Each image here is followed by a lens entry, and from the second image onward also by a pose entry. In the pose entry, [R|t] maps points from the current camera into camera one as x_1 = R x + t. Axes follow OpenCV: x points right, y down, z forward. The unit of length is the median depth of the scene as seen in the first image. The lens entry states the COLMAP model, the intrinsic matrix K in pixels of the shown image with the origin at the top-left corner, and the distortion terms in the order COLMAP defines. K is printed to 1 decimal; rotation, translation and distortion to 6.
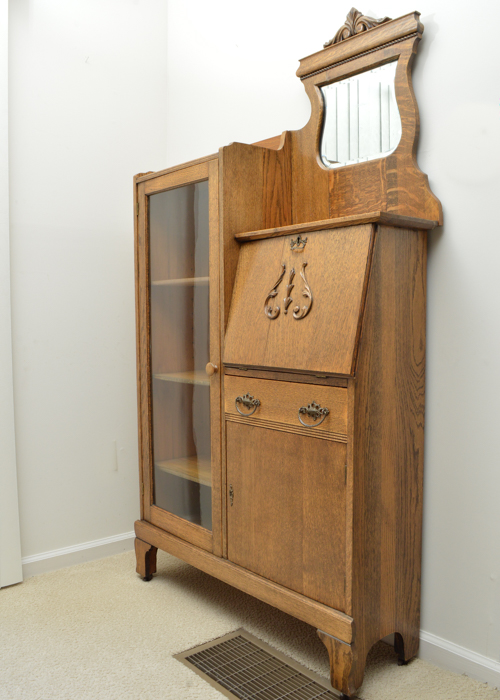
lens RADIAL K [[666.7, 0, 250.0], [0, 666.7, 350.0], [0, 0, 1]] dist [-0.004012, -0.004334]
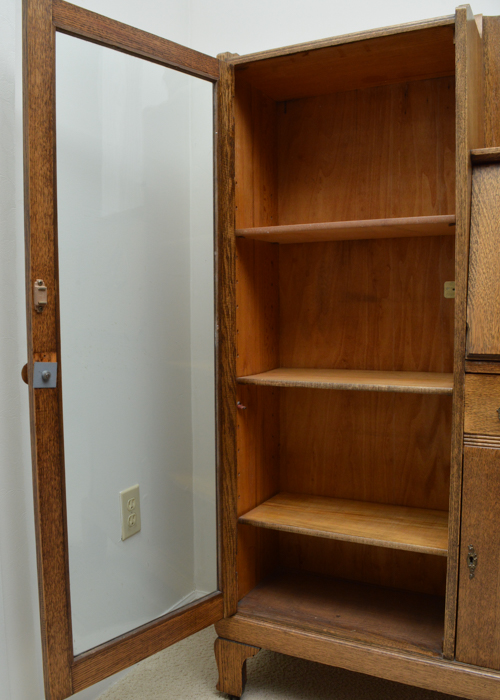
lens RADIAL K [[564.3, 0, 250.0], [0, 564.3, 350.0], [0, 0, 1]] dist [-0.009598, -0.006241]
pose [[0.888219, -0.029847, 0.458449, -0.452325], [0.021515, 0.999495, 0.023388, -0.001447], [-0.458916, -0.010910, 0.888413, 0.618159]]
